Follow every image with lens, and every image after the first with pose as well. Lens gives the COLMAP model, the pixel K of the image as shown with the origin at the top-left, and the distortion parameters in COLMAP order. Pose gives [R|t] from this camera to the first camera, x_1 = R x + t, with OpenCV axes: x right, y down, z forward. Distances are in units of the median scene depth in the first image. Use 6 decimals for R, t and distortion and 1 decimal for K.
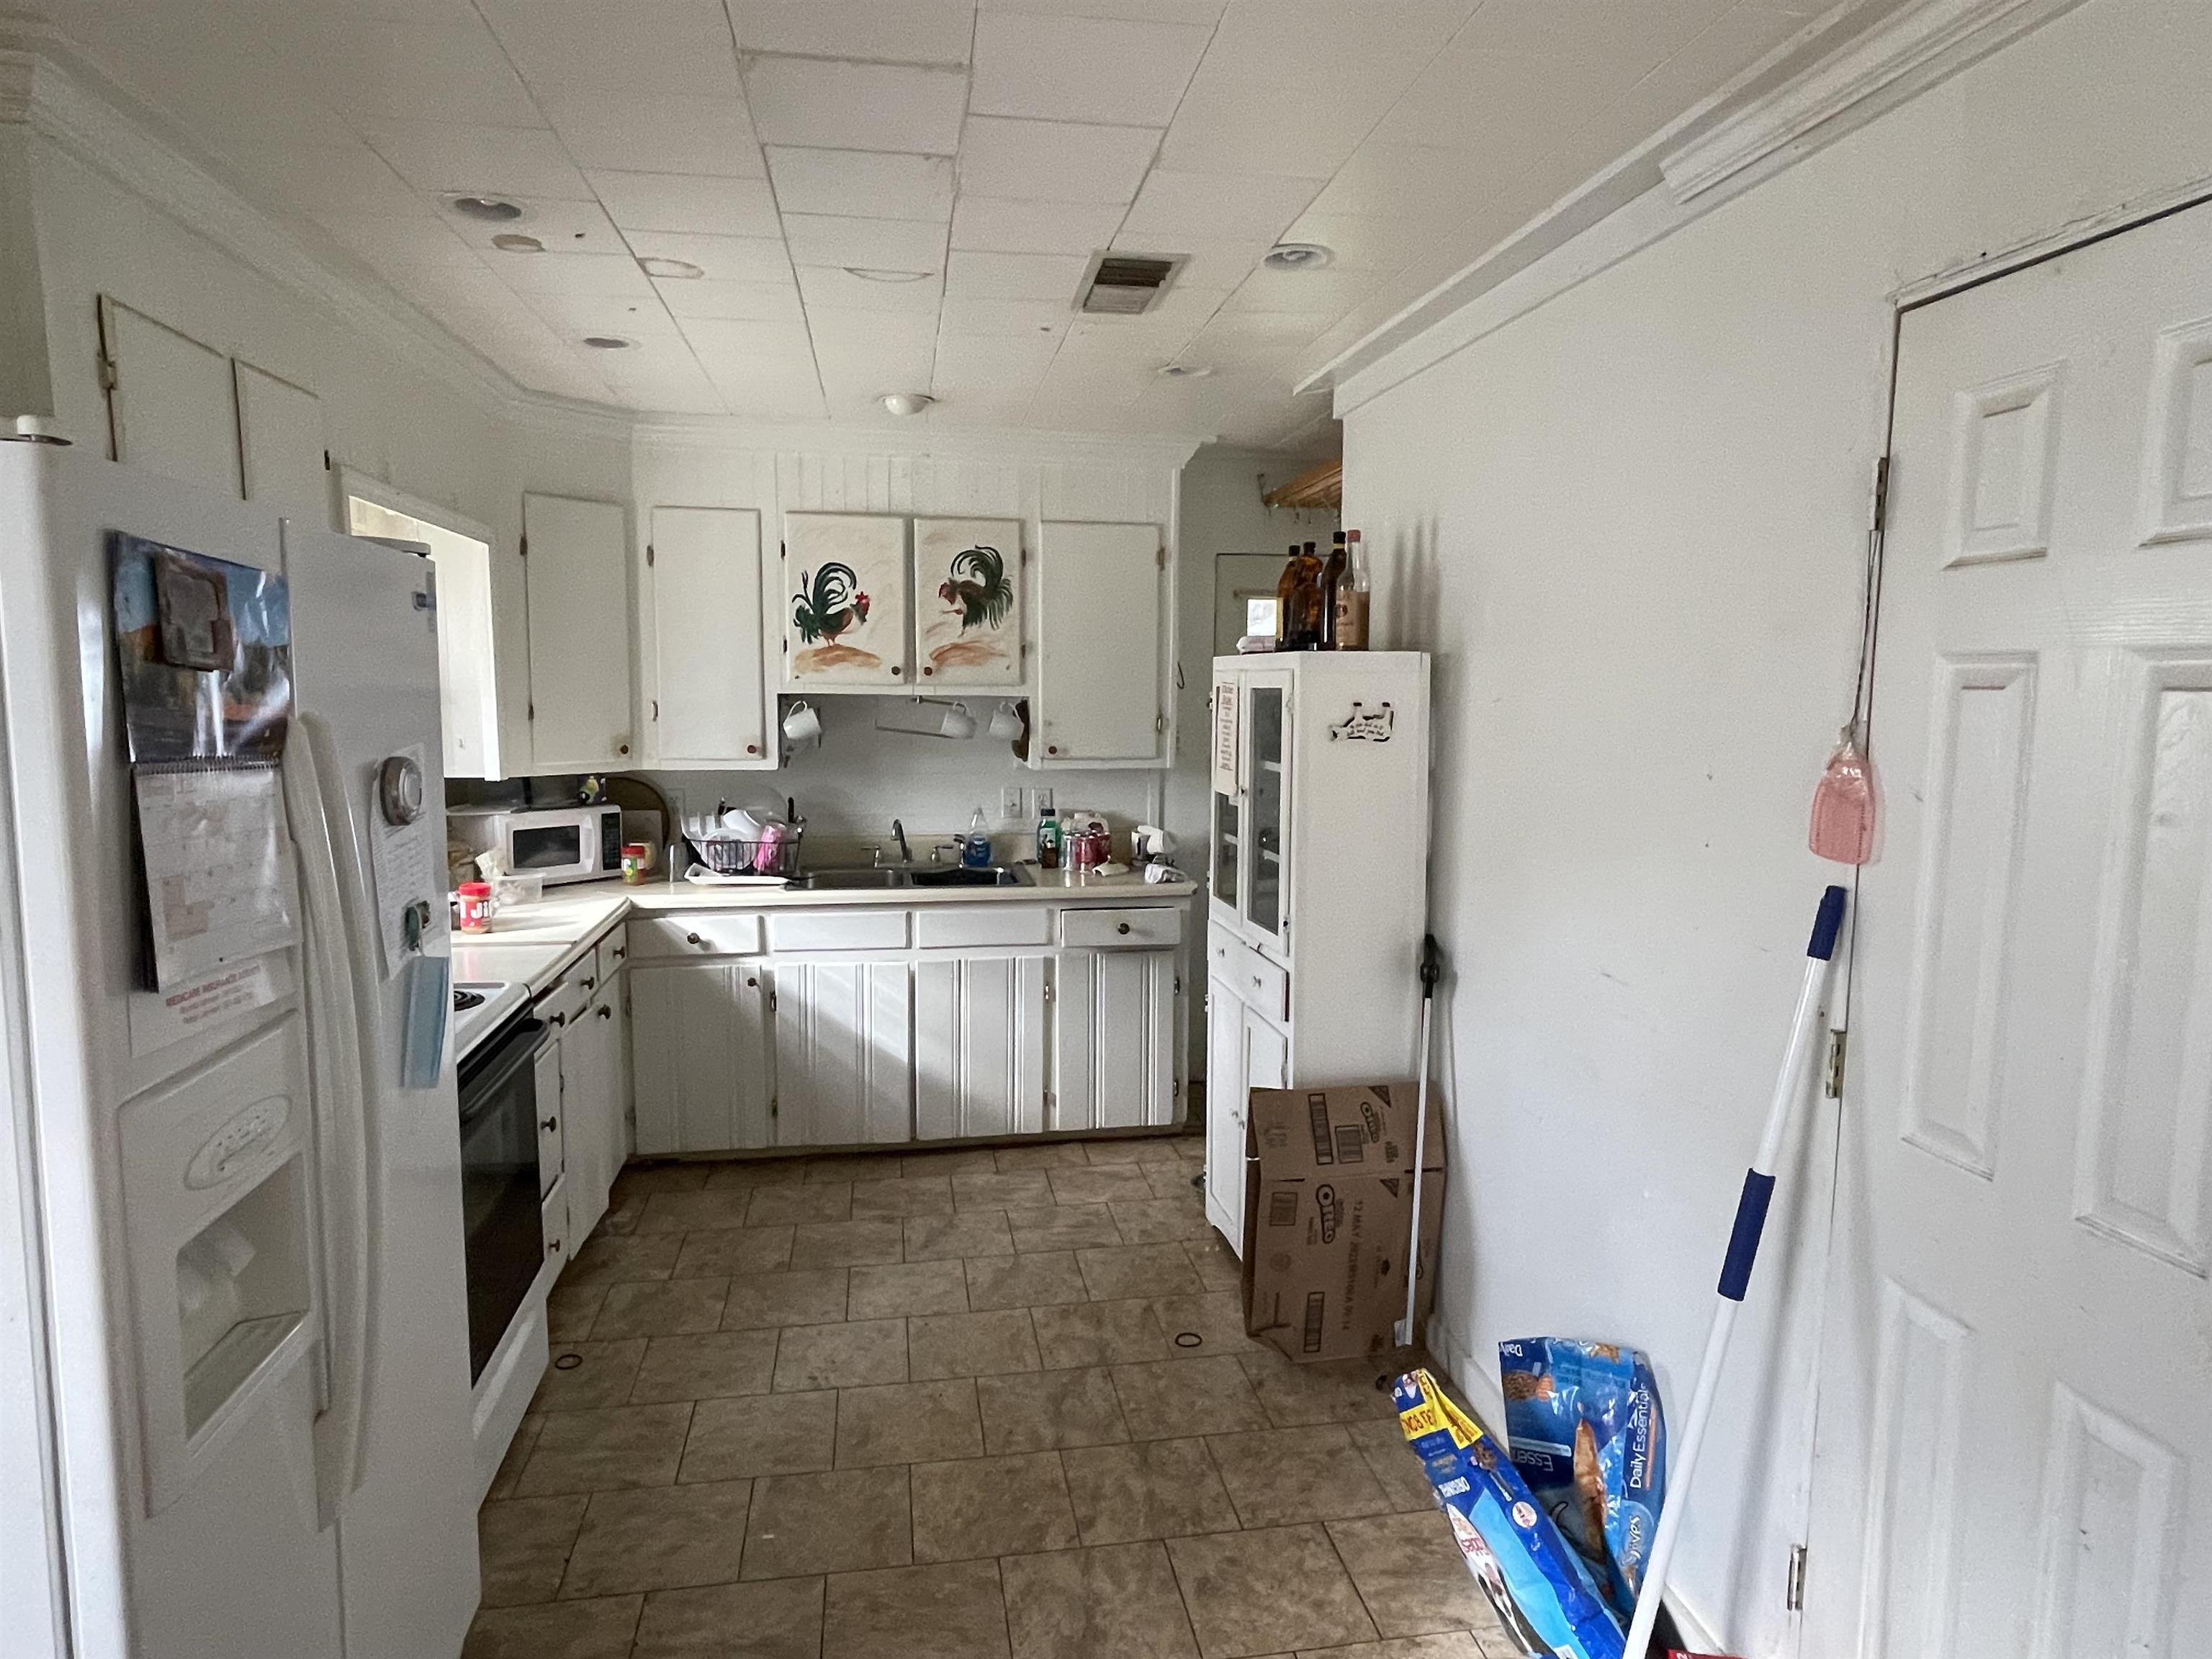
lens RADIAL K [[1308.8, 0, 1109.1], [0, 1308.8, 831.1], [0, 0, 1]] dist [-0.005690, -0.006324]
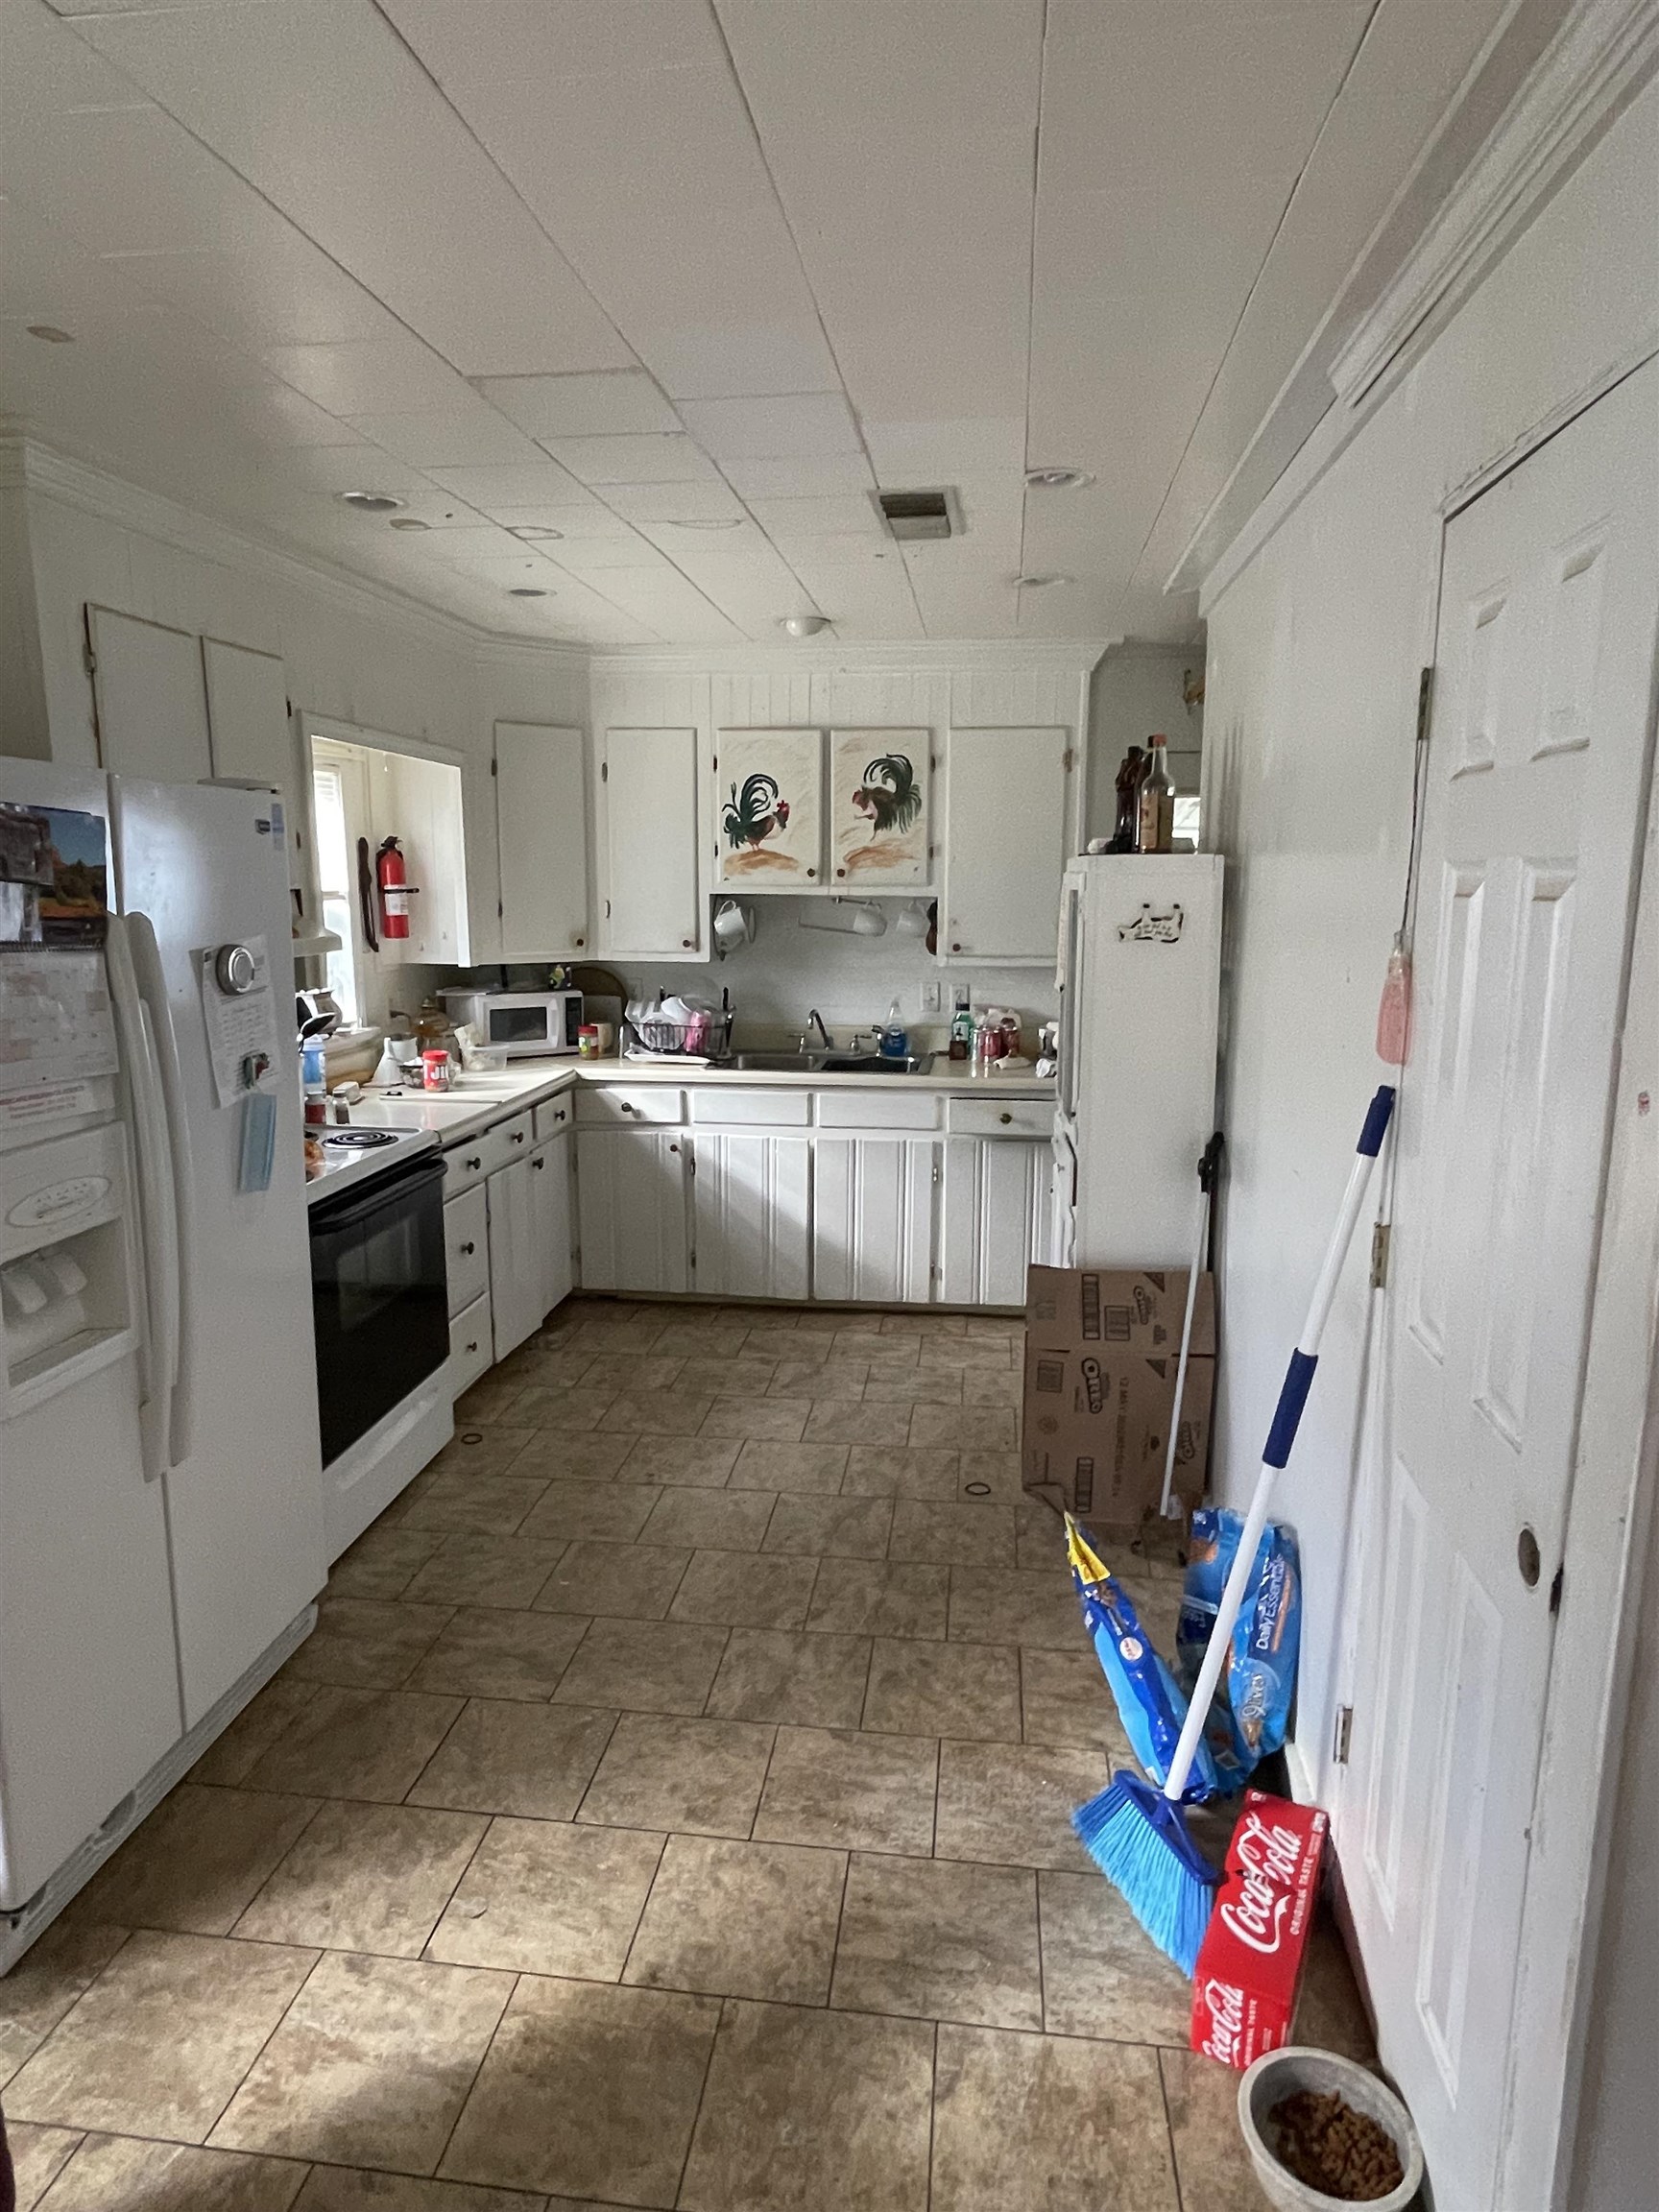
lens RADIAL K [[1308.8, 0, 830.2], [0, 1308.8, 1101.1], [0, 0, 1]] dist [-0.005690, -0.006324]
pose [[0.957033, 0.045856, -0.286330, 0.223325], [-0.029952, 0.997768, 0.059679, 0.002773], [0.288428, -0.048538, 0.956271, -0.063332]]
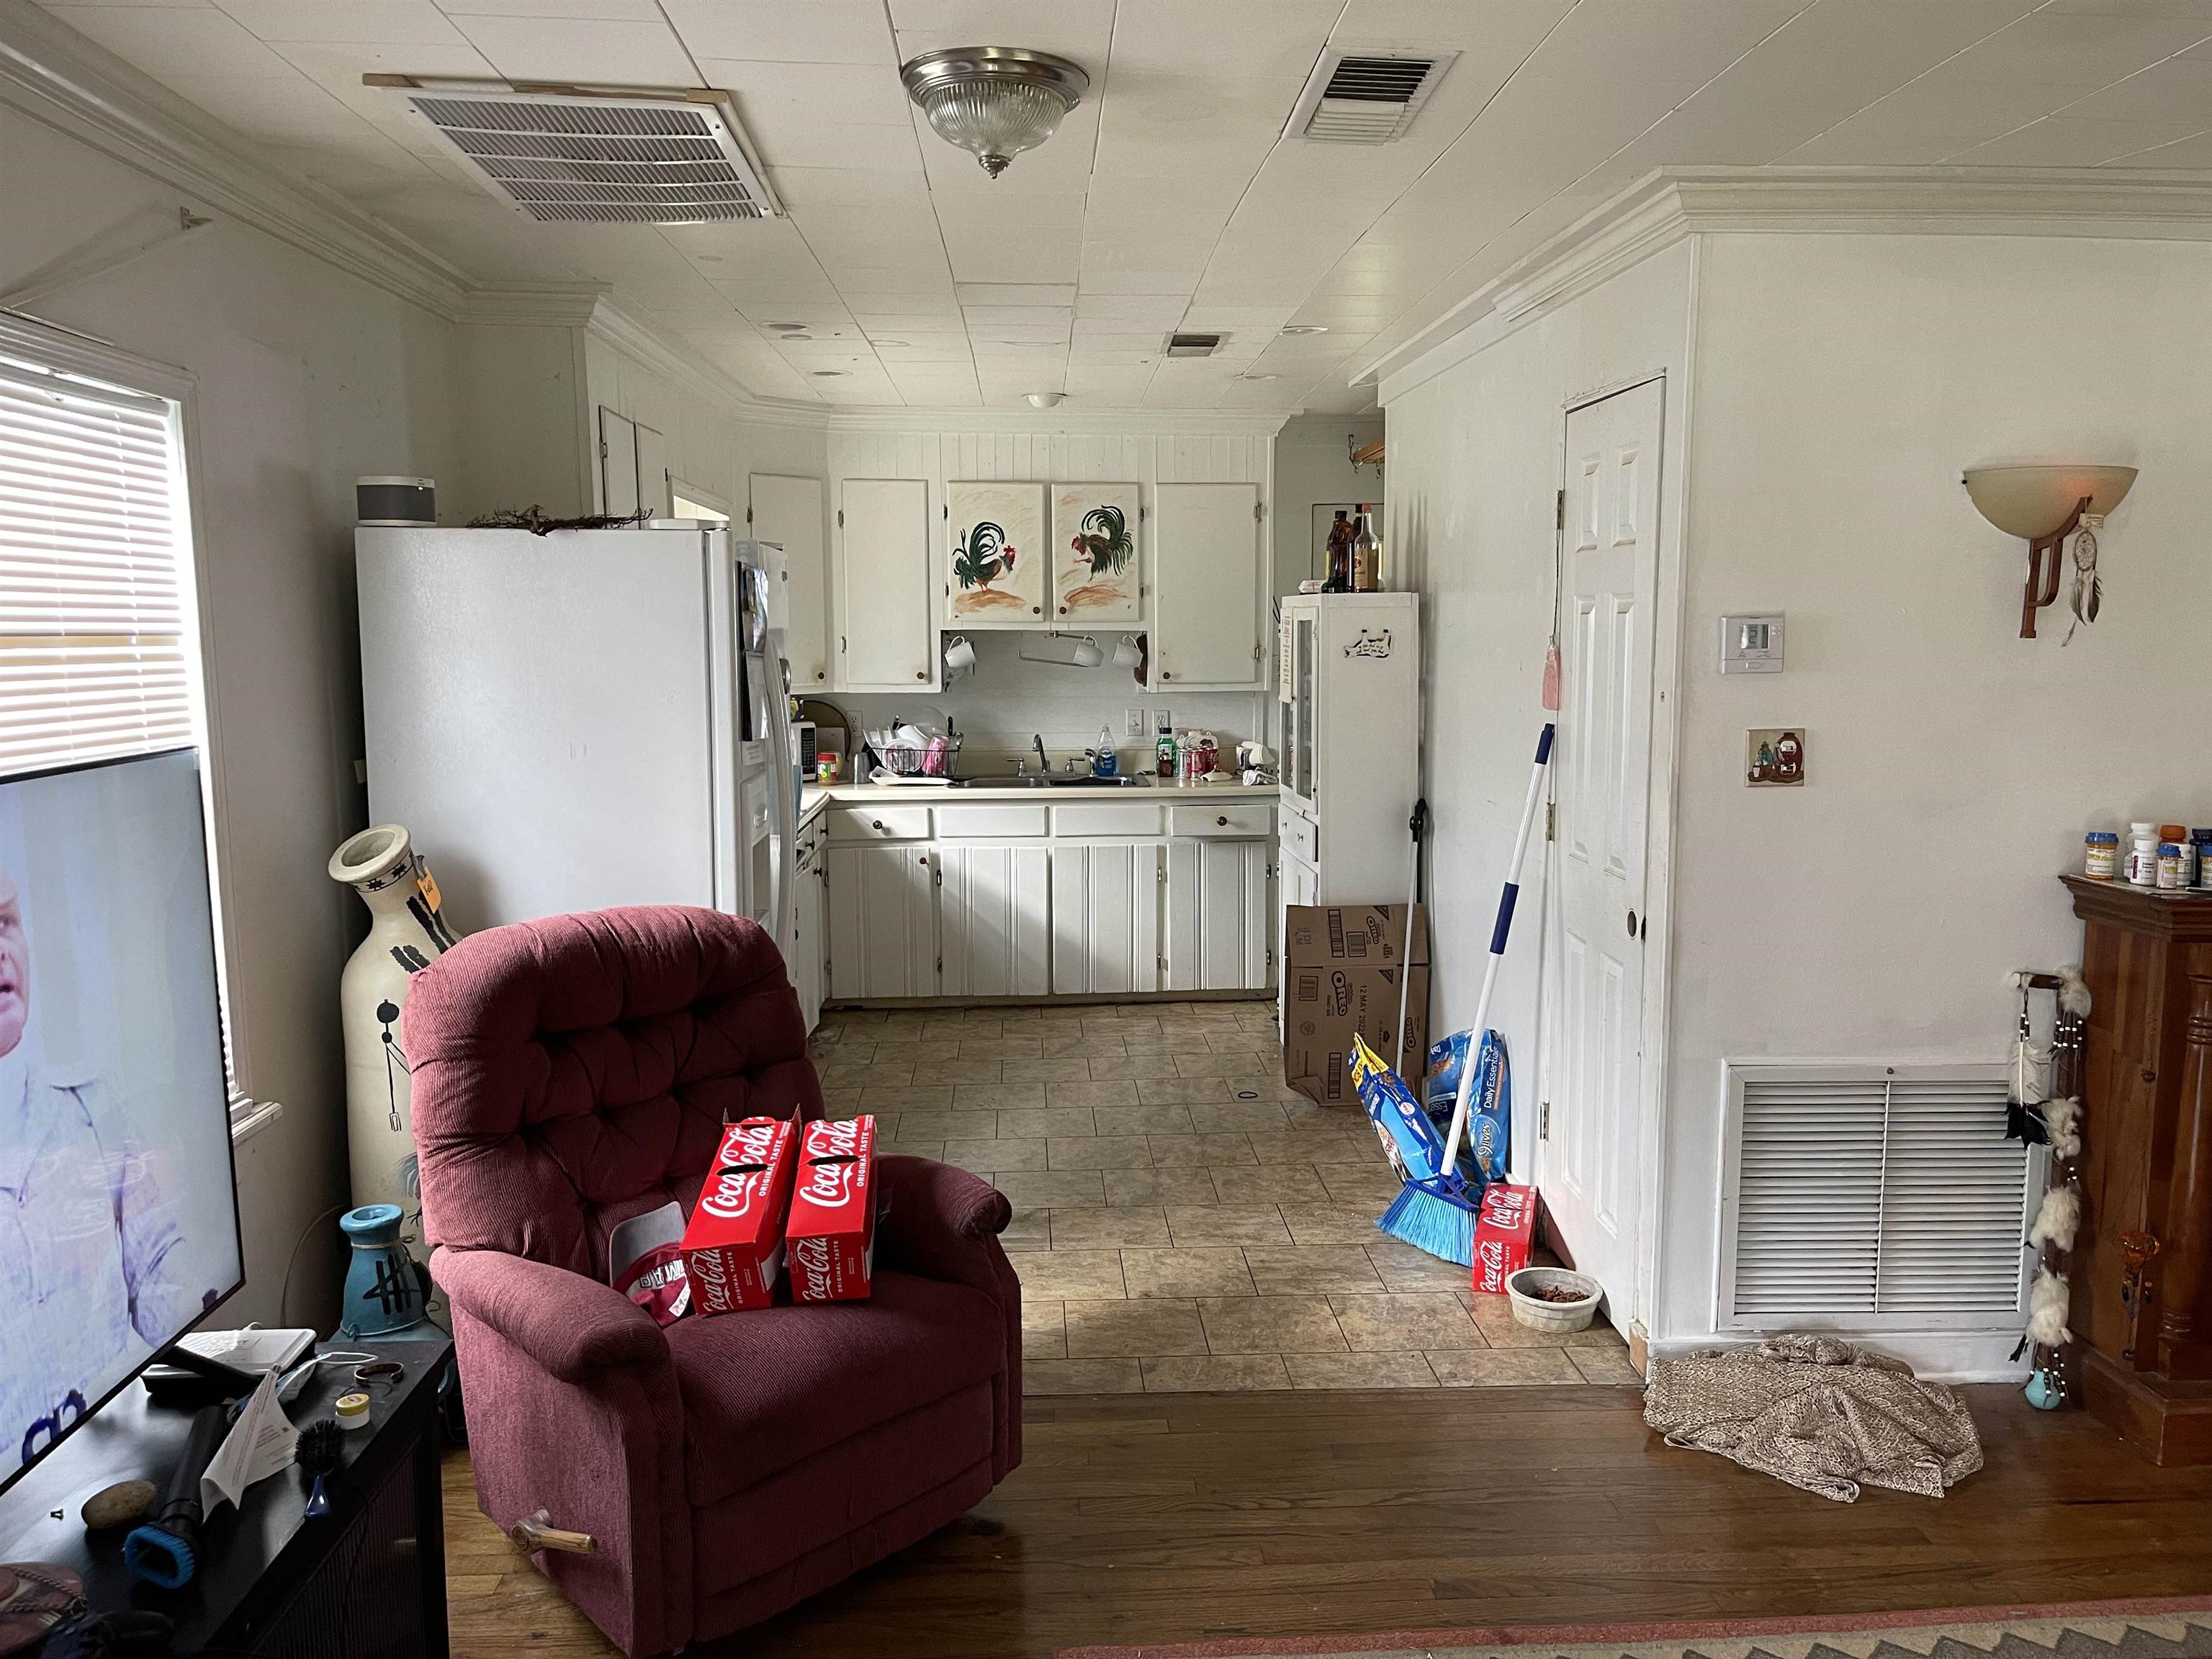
lens RADIAL K [[1709.2, 0, 1146.2], [0, 1709.2, 823.9], [0, 0, 1]] dist [0.044842, -0.058474]
pose [[0.995421, 0.001045, -0.095584, 0.116828], [-0.000603, 0.999989, 0.004646, 0.088575], [0.095587, -0.004567, 0.995411, -0.740437]]
